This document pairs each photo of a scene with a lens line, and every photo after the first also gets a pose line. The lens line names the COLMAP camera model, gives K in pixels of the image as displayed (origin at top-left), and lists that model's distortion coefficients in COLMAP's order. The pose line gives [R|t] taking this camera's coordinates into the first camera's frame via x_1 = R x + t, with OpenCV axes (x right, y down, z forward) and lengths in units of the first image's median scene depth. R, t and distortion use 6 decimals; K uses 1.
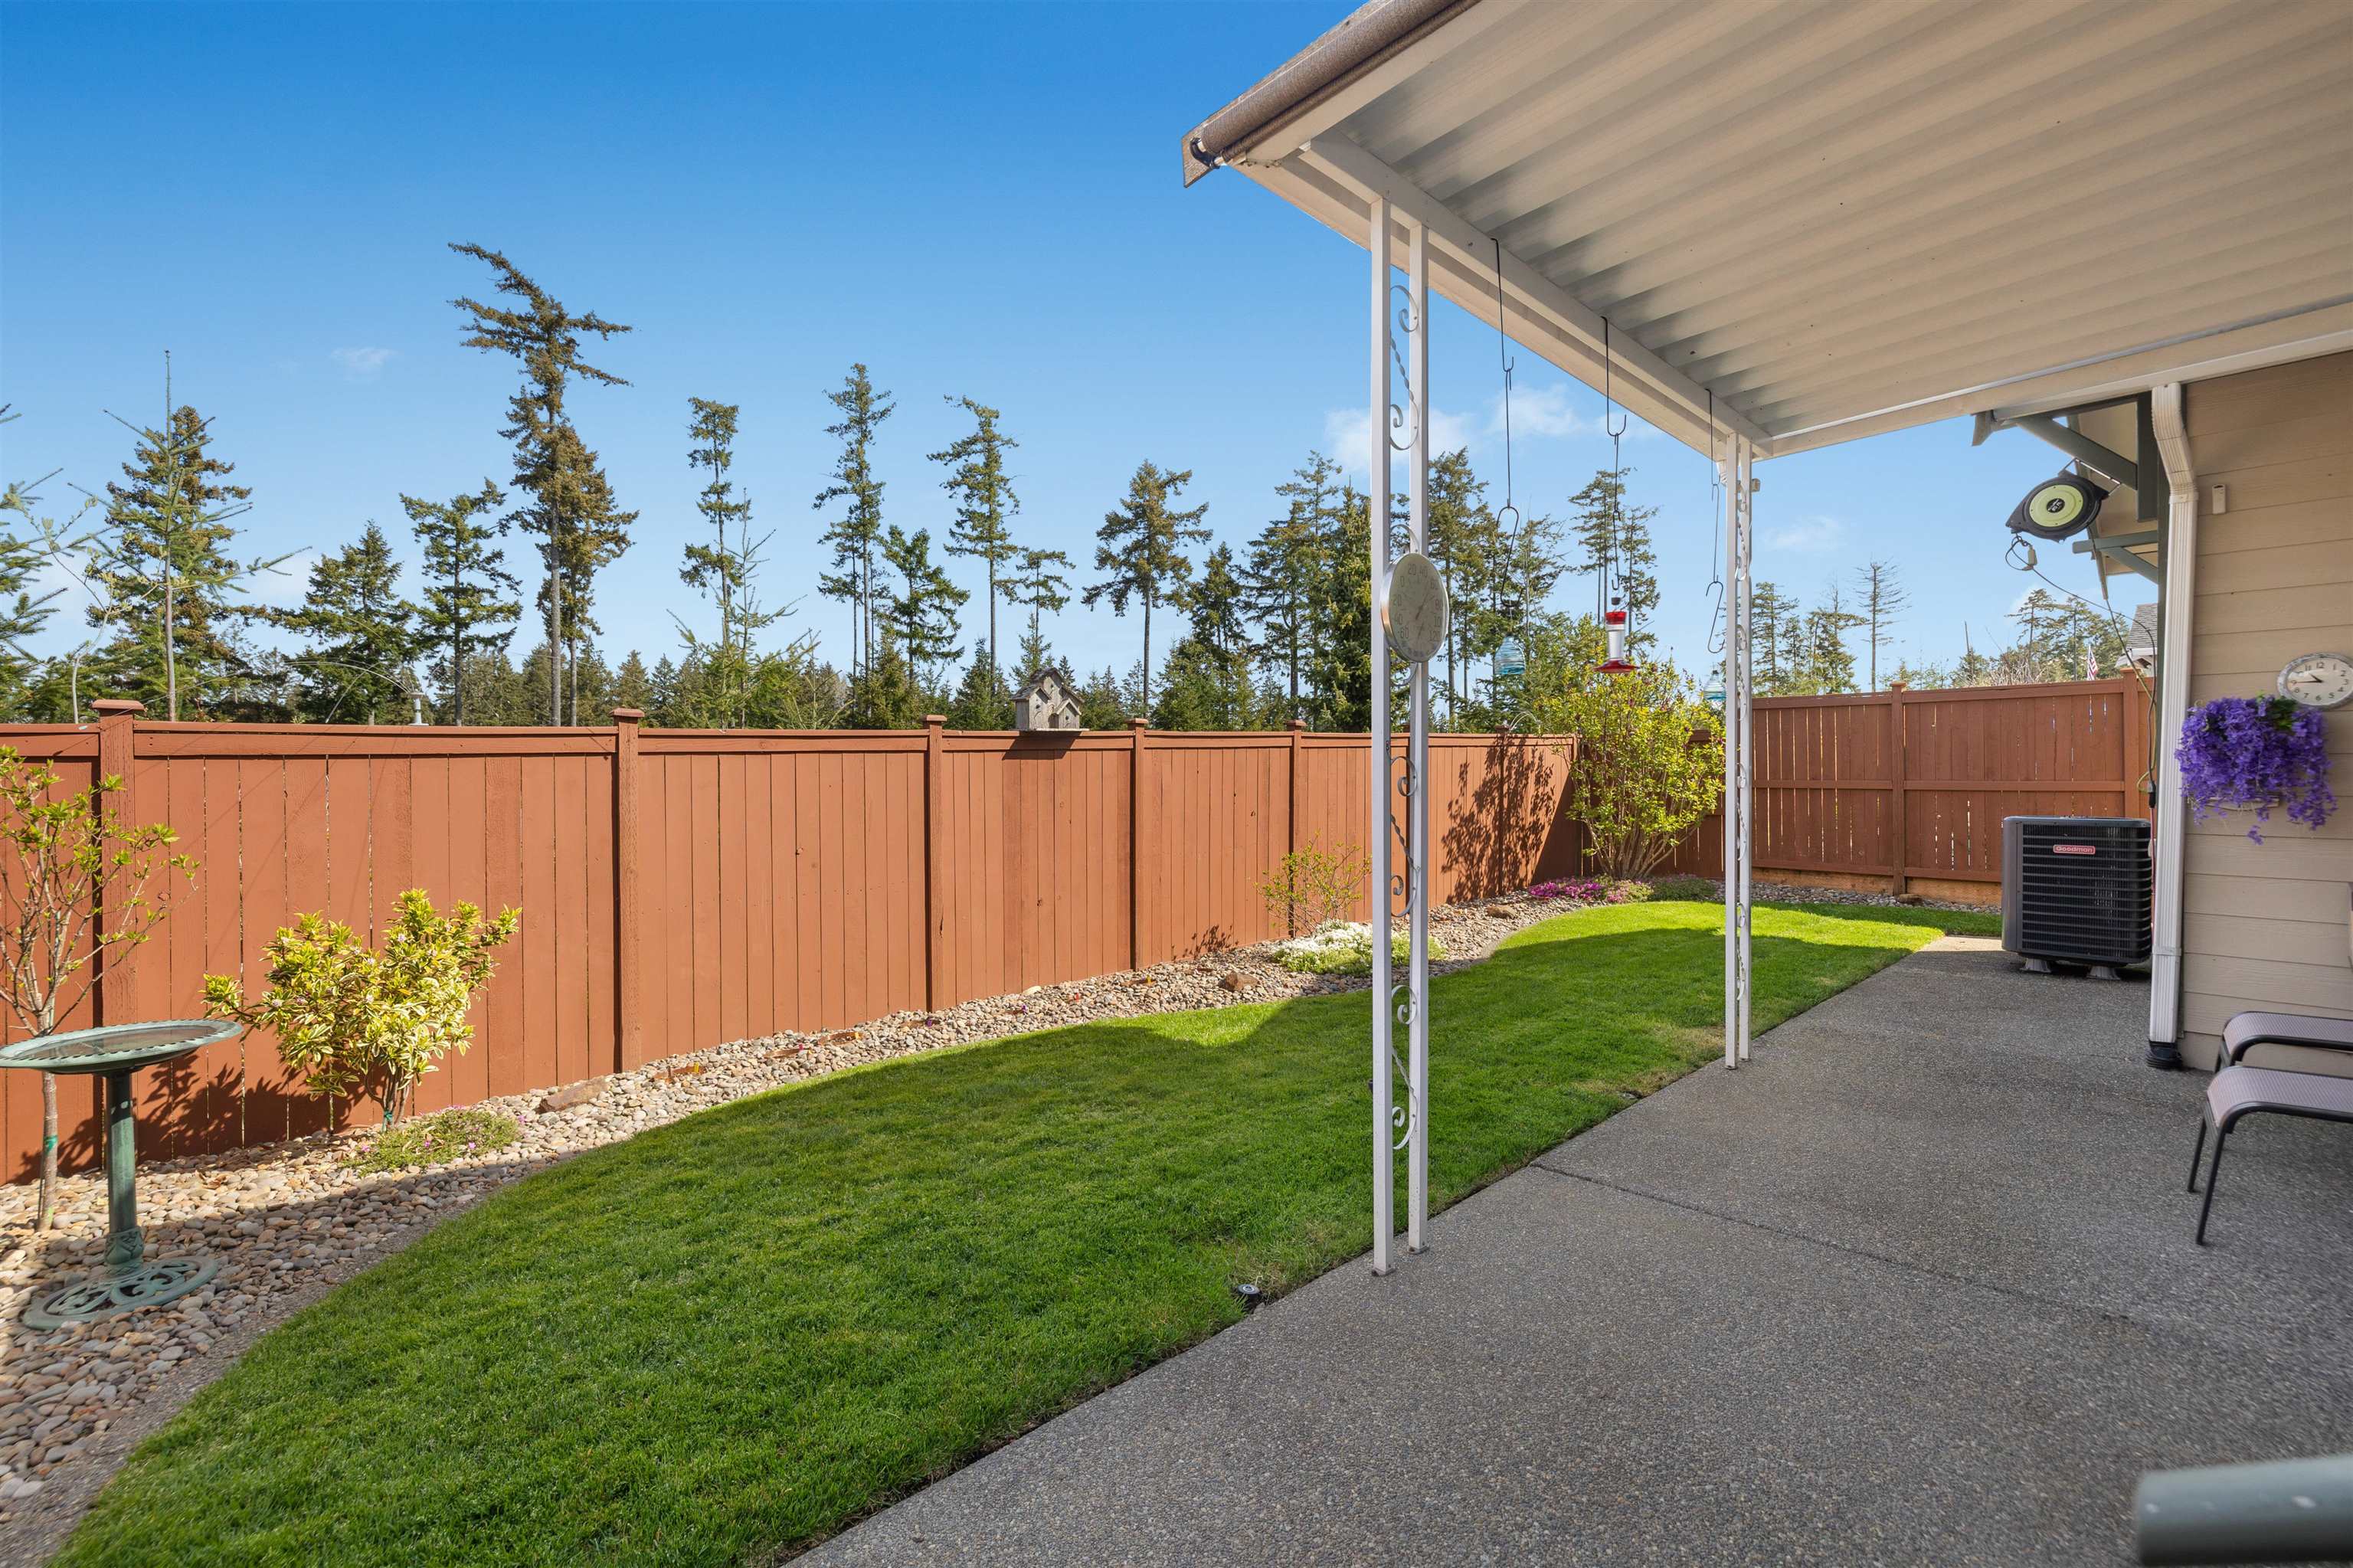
lens RADIAL K [[1002.9, 0, 1166.6], [0, 1002.9, 776.2], [0, 0, 1]] dist [0.003741, -0.000099]
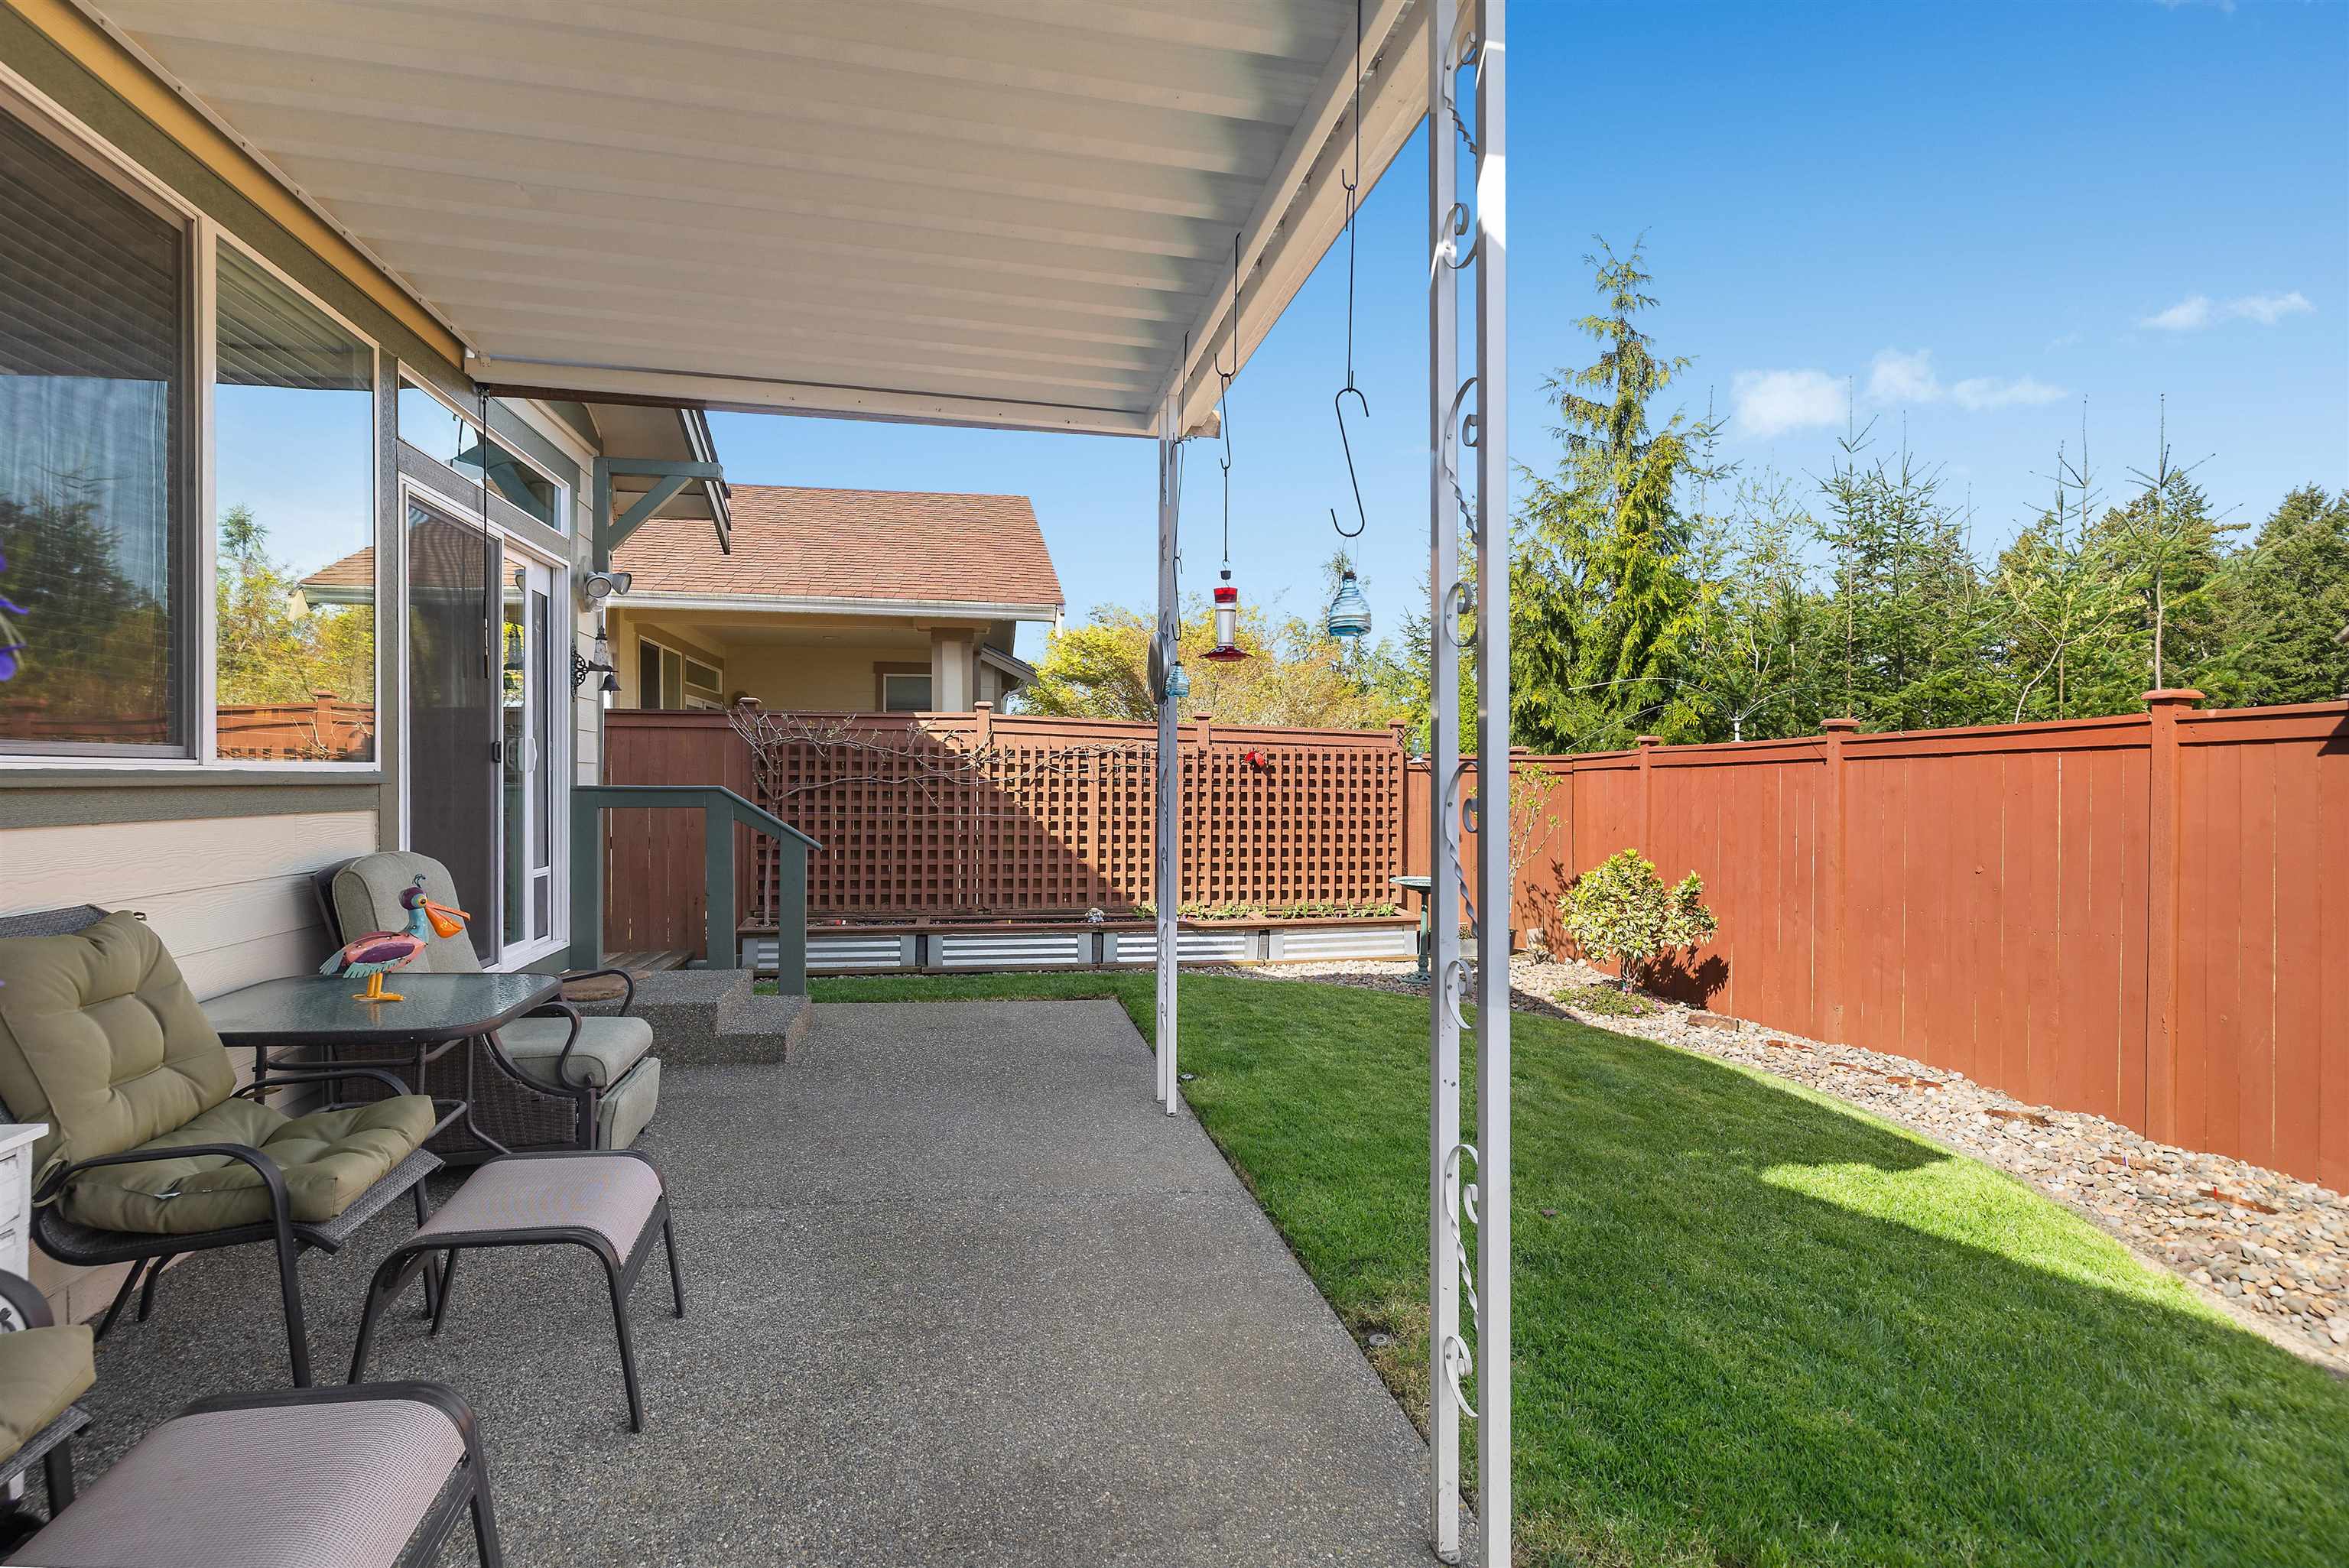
lens RADIAL K [[1123.6, 0, 1152.3], [0, 1123.6, 769.0], [0, 0, 1]] dist [-0.002879, 0.000289]
pose [[-0.547960, -0.001394, -0.836504, 0.583648], [-0.001966, 0.999998, -0.000378, -0.005648], [0.836502, 0.001437, -0.547961, 0.675565]]
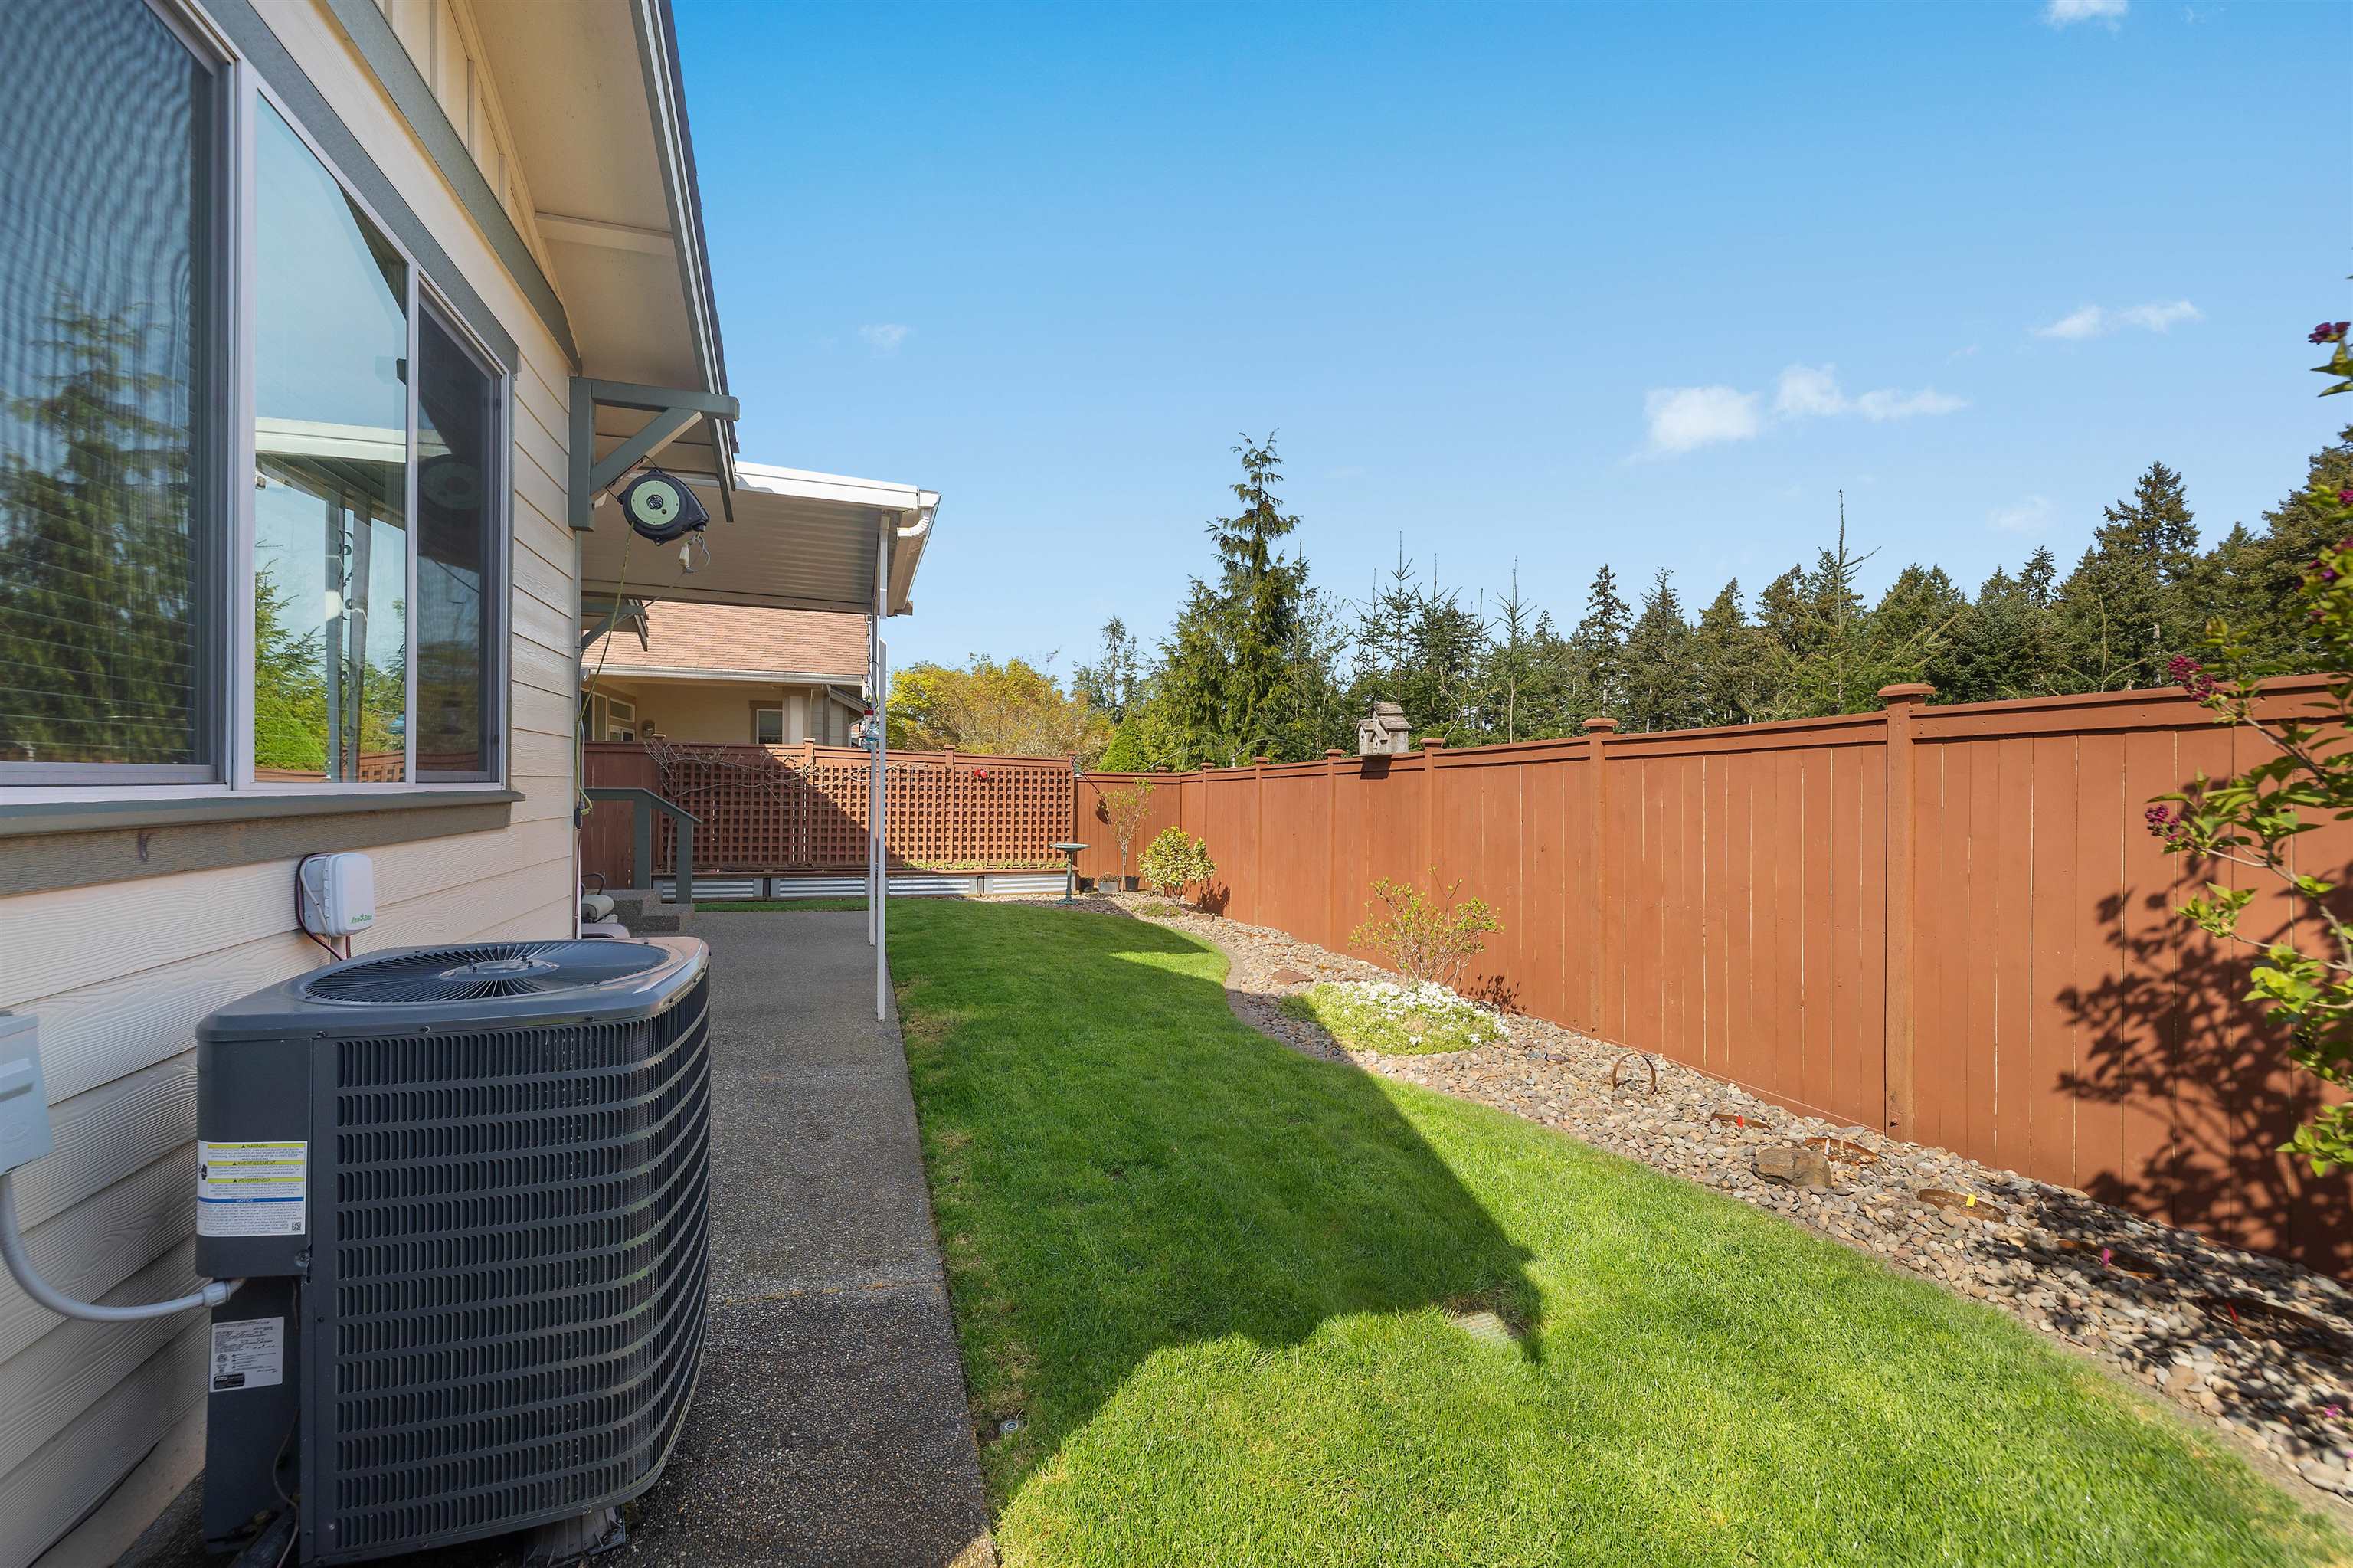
lens RADIAL K [[1002.9, 0, 1166.6], [0, 1002.9, 776.2], [0, 0, 1]] dist [0.003741, -0.000099]
pose [[-0.432174, -0.005025, -0.901776, 0.941298], [-0.010023, 0.999949, -0.000769, -0.014161], [0.901734, 0.008706, -0.432203, 1.126274]]
